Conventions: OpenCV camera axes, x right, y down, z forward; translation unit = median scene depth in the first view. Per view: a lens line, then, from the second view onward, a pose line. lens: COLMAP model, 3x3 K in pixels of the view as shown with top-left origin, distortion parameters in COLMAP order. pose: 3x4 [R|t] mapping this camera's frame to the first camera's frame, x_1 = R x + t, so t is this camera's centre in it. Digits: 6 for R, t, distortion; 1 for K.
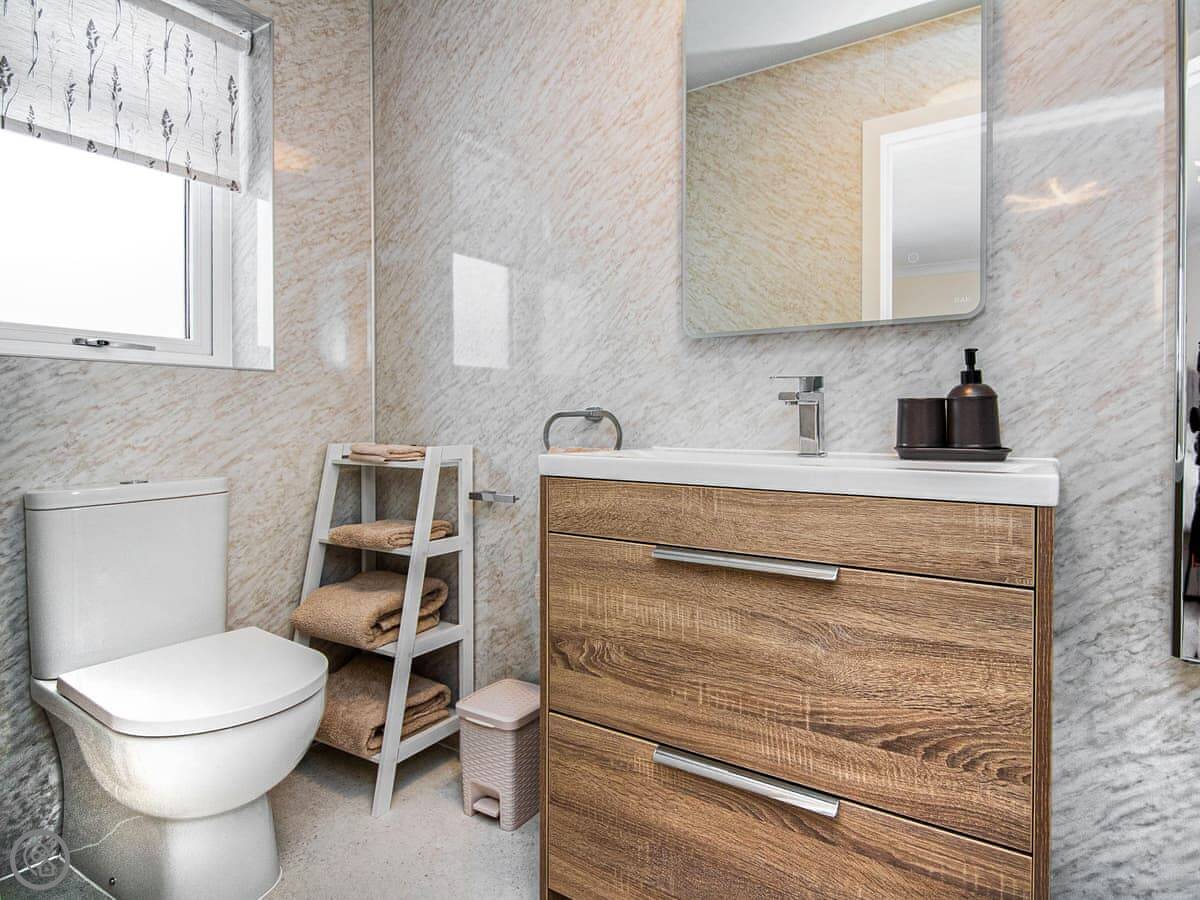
lens RADIAL K [[631.6, 0, 598.0], [0, 631.6, 435.8], [0, 0, 1]] dist [-0.003008, 0.001679]
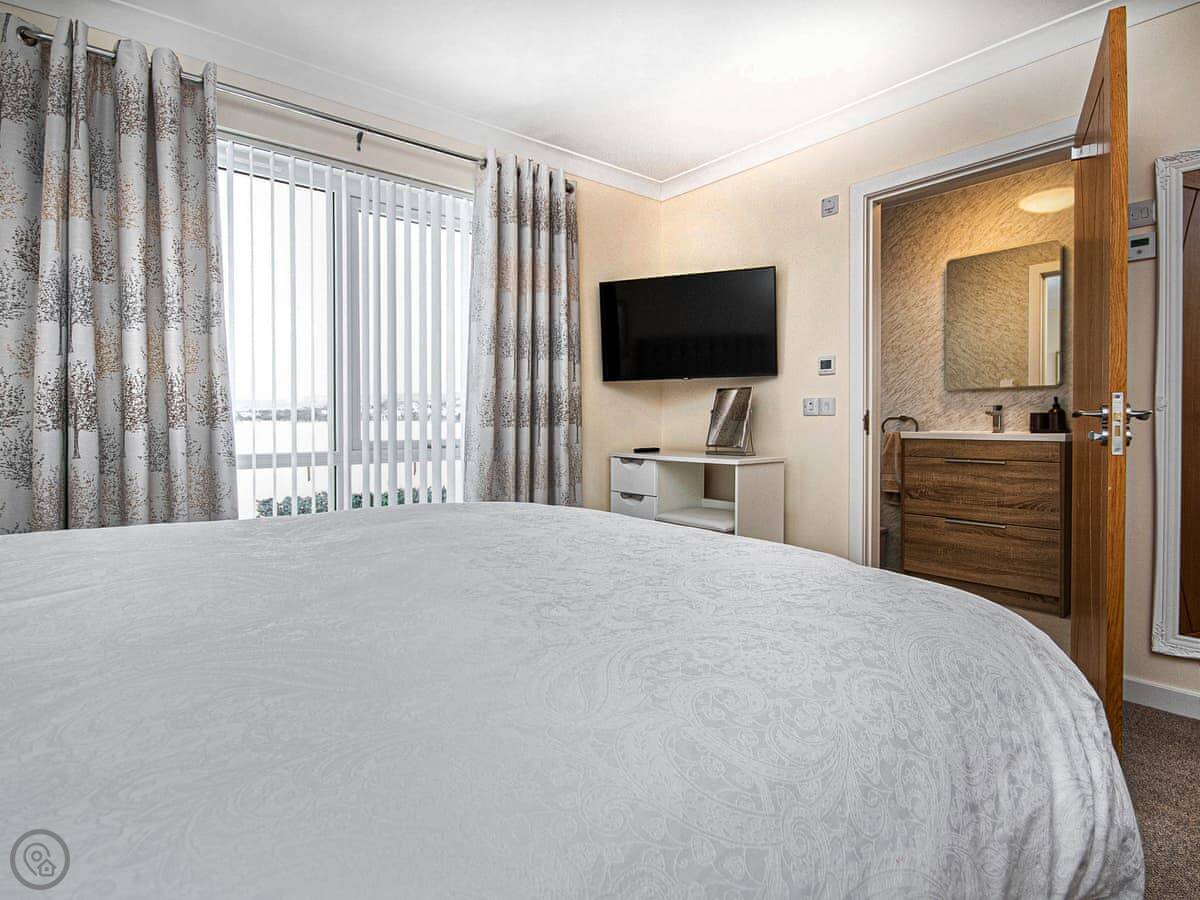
lens RADIAL K [[631.6, 0, 598.0], [0, 631.6, 435.8], [0, 0, 1]] dist [-0.003008, 0.001679]
pose [[0.969857, -0.000505, -0.243674, -0.837502], [0.000834, 0.999999, 0.001245, 0.047350], [0.243673, -0.001411, 0.969856, -2.568202]]
